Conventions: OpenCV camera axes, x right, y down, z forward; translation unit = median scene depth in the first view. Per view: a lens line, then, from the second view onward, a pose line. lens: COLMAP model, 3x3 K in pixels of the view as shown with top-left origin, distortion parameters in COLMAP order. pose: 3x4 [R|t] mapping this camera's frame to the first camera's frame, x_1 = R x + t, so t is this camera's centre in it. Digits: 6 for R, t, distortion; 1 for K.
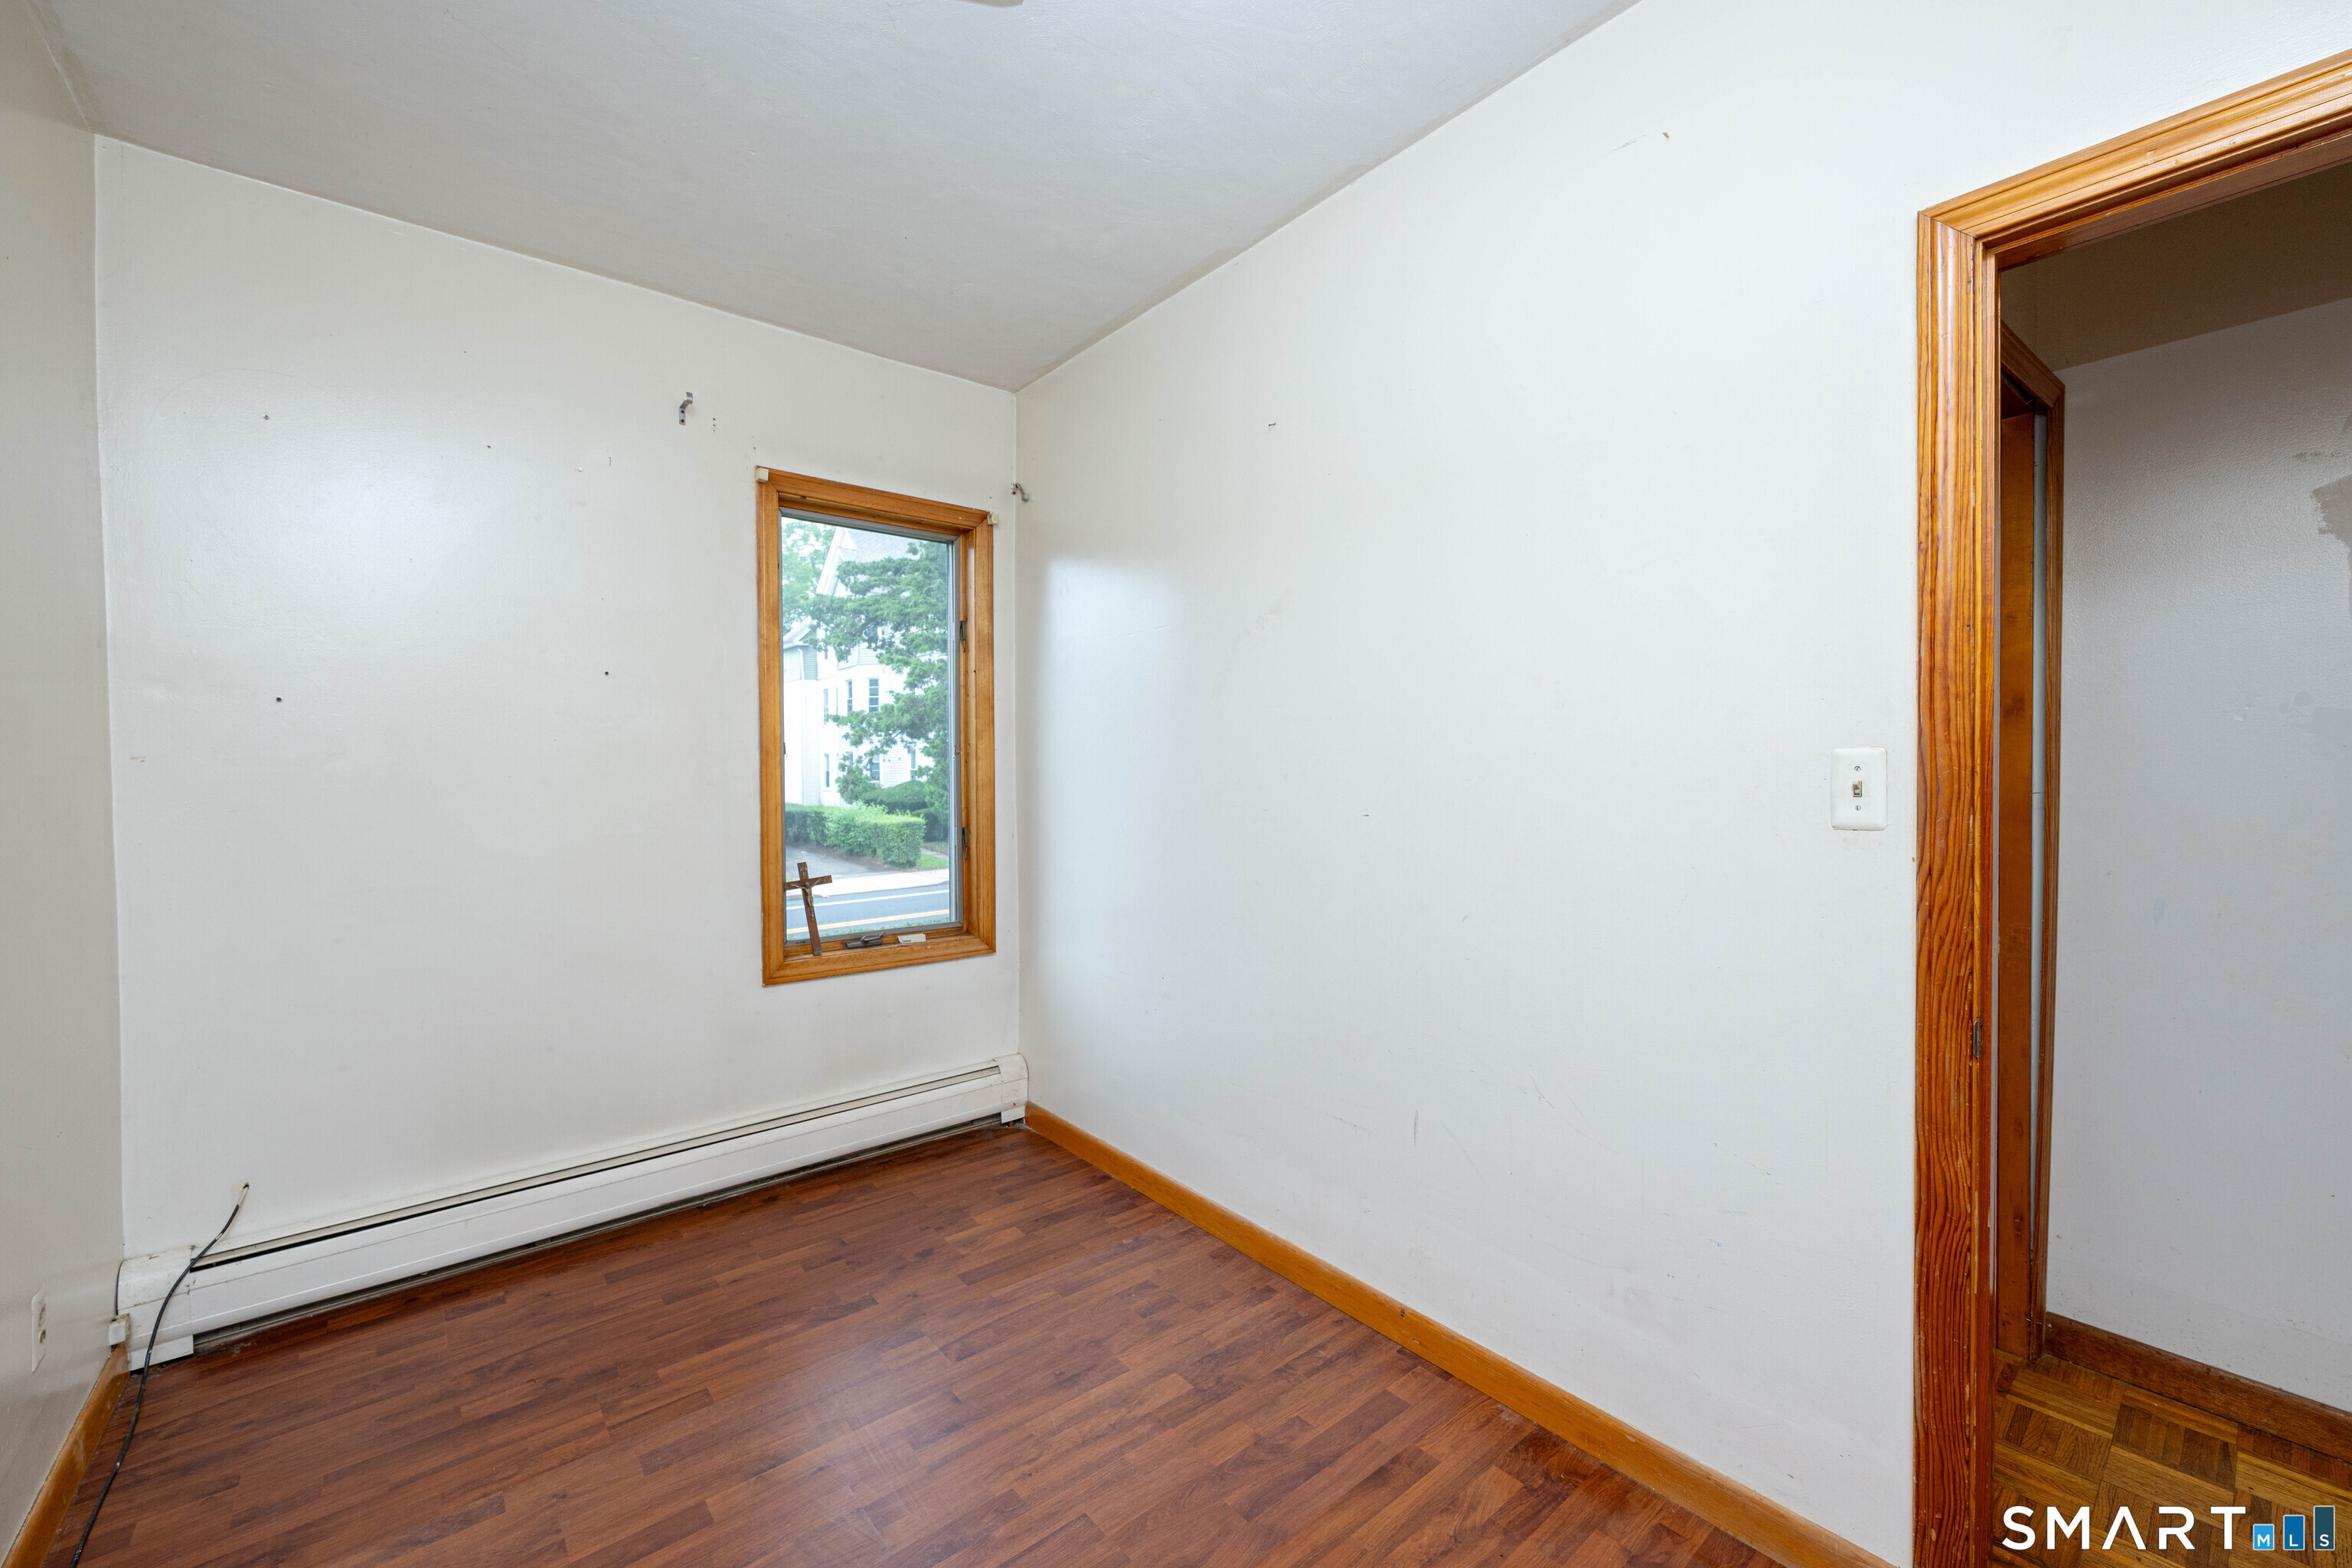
lens RADIAL K [[932.2, 0, 1168.9], [0, 932.2, 776.4], [0, 0, 1]] dist [0.009855, 0.000380]
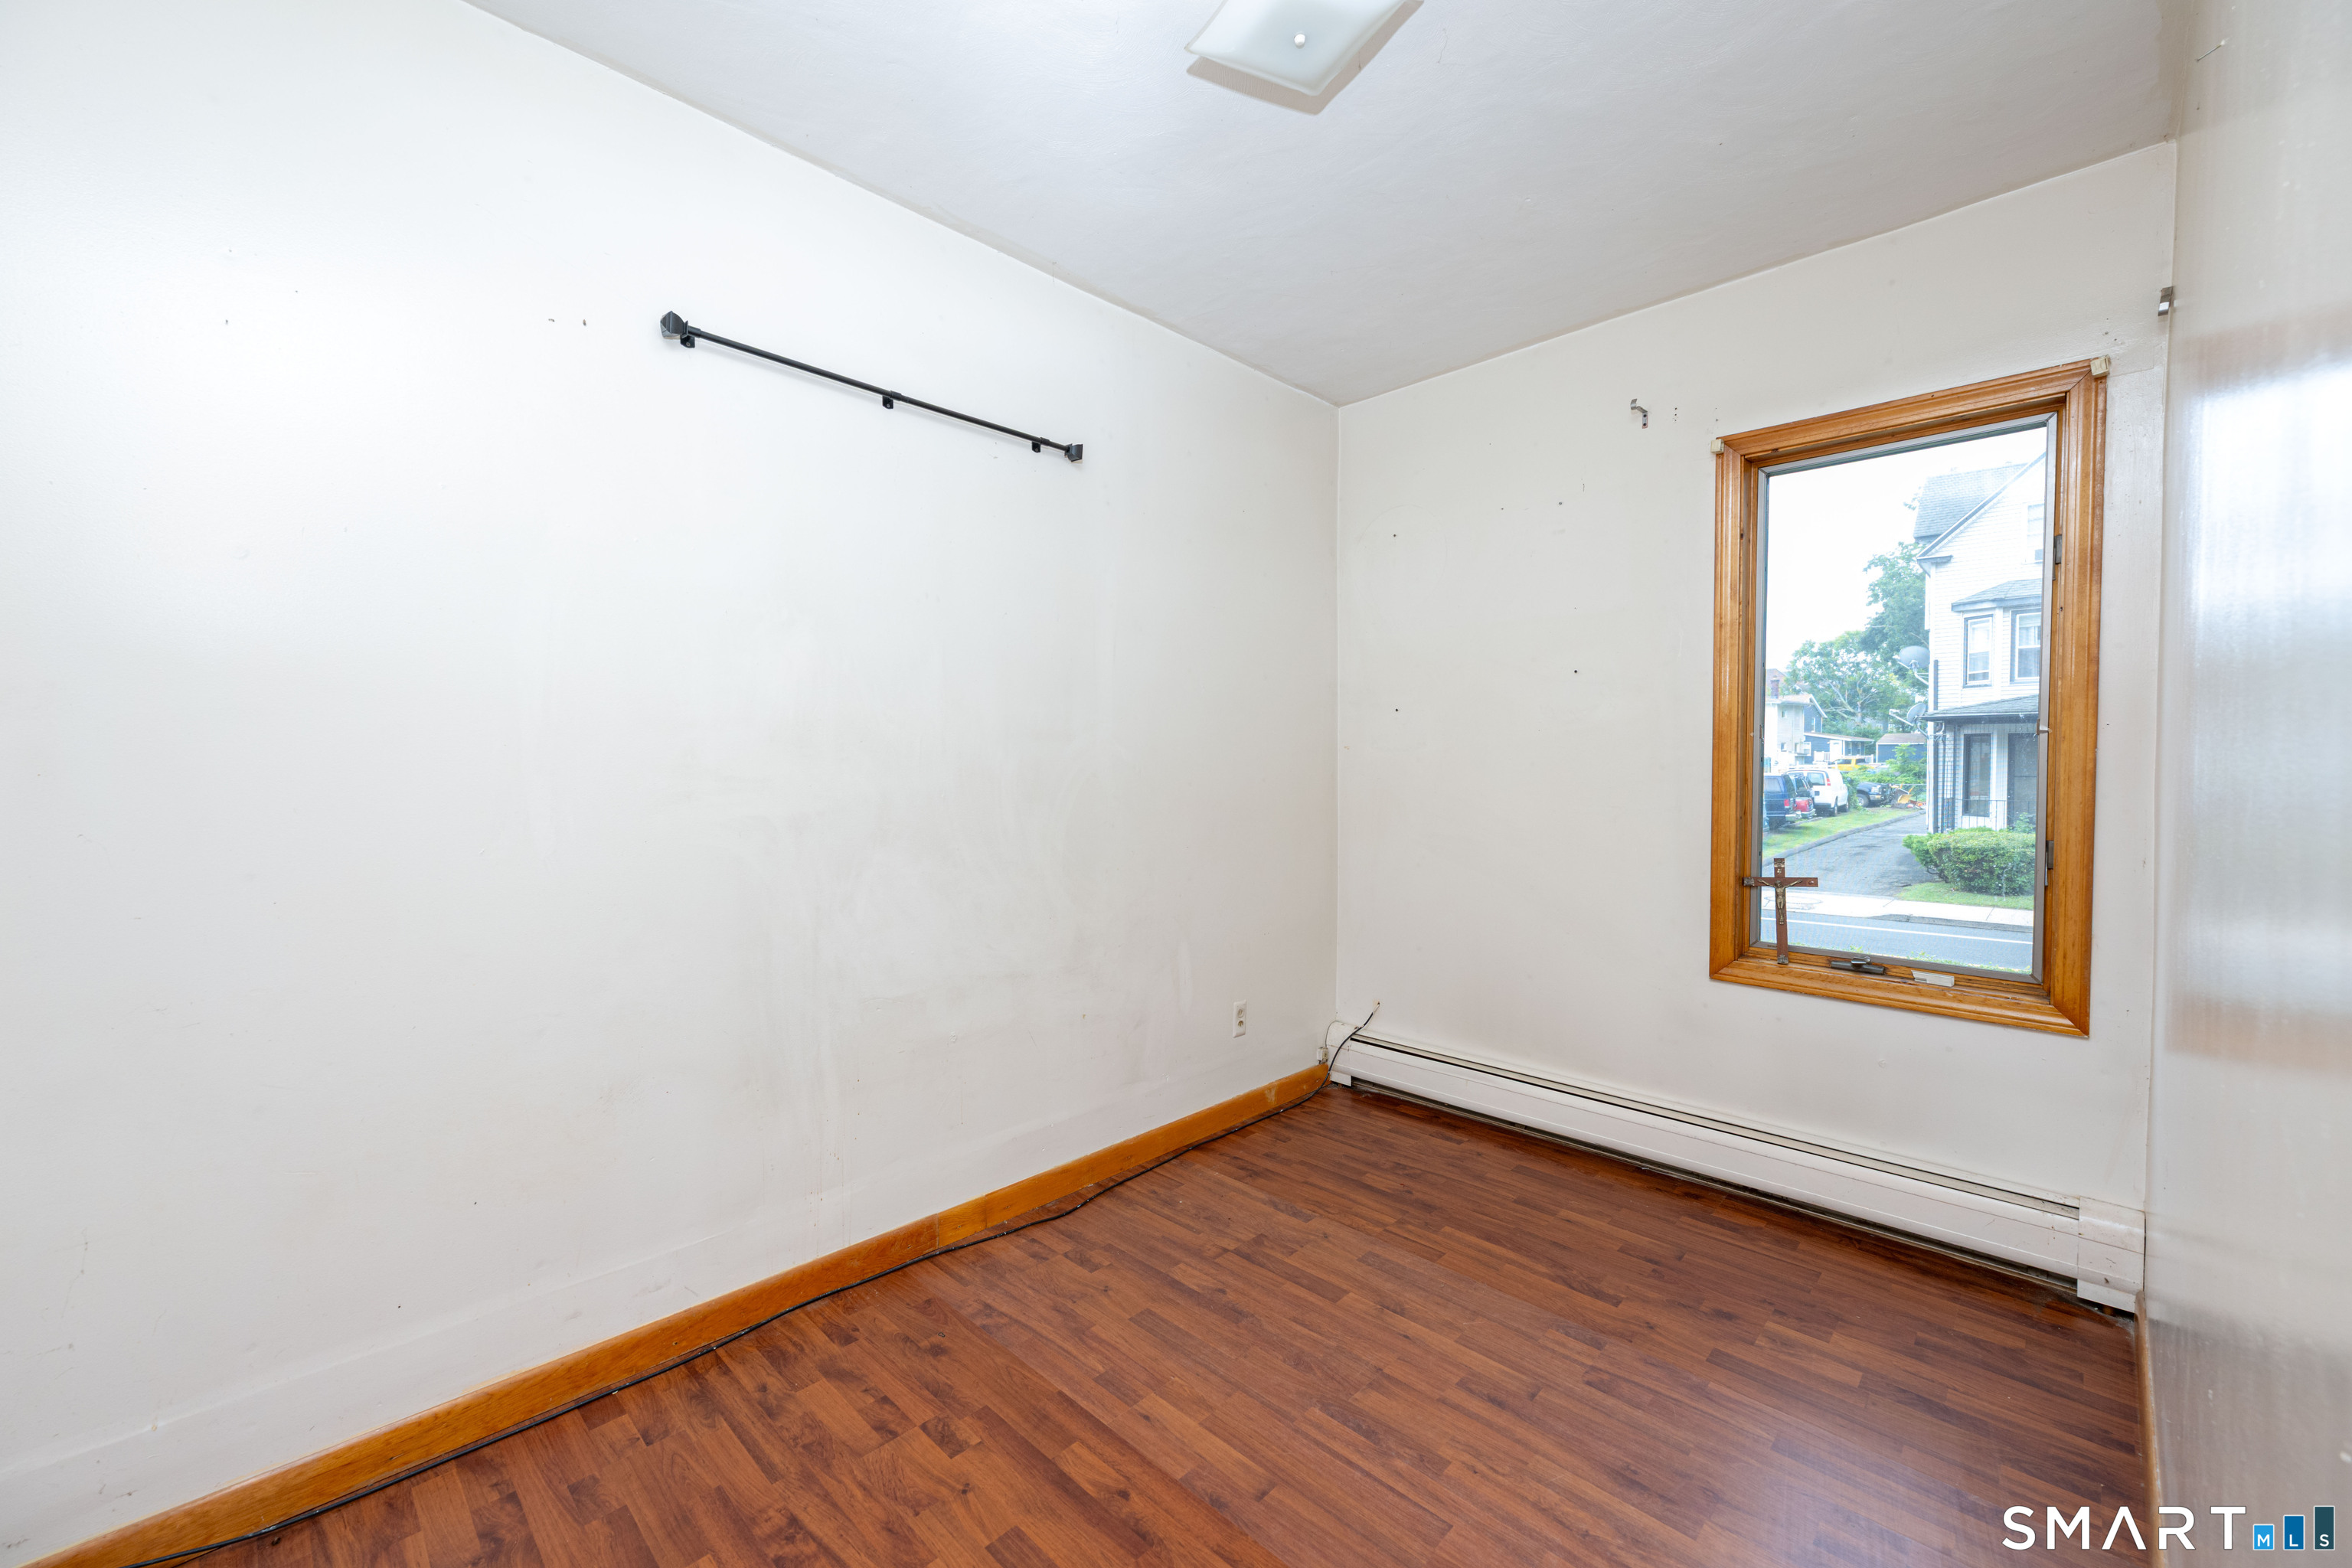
lens RADIAL K [[932.2, 0, 1165.6], [0, 932.2, 773.8], [0, 0, 1]] dist [0.009855, 0.000380]
pose [[0.105890, 0.022277, -0.994128, 0.475927], [-0.008849, 0.999731, 0.021460, -0.003403], [0.994338, 0.006524, 0.106058, 0.346879]]
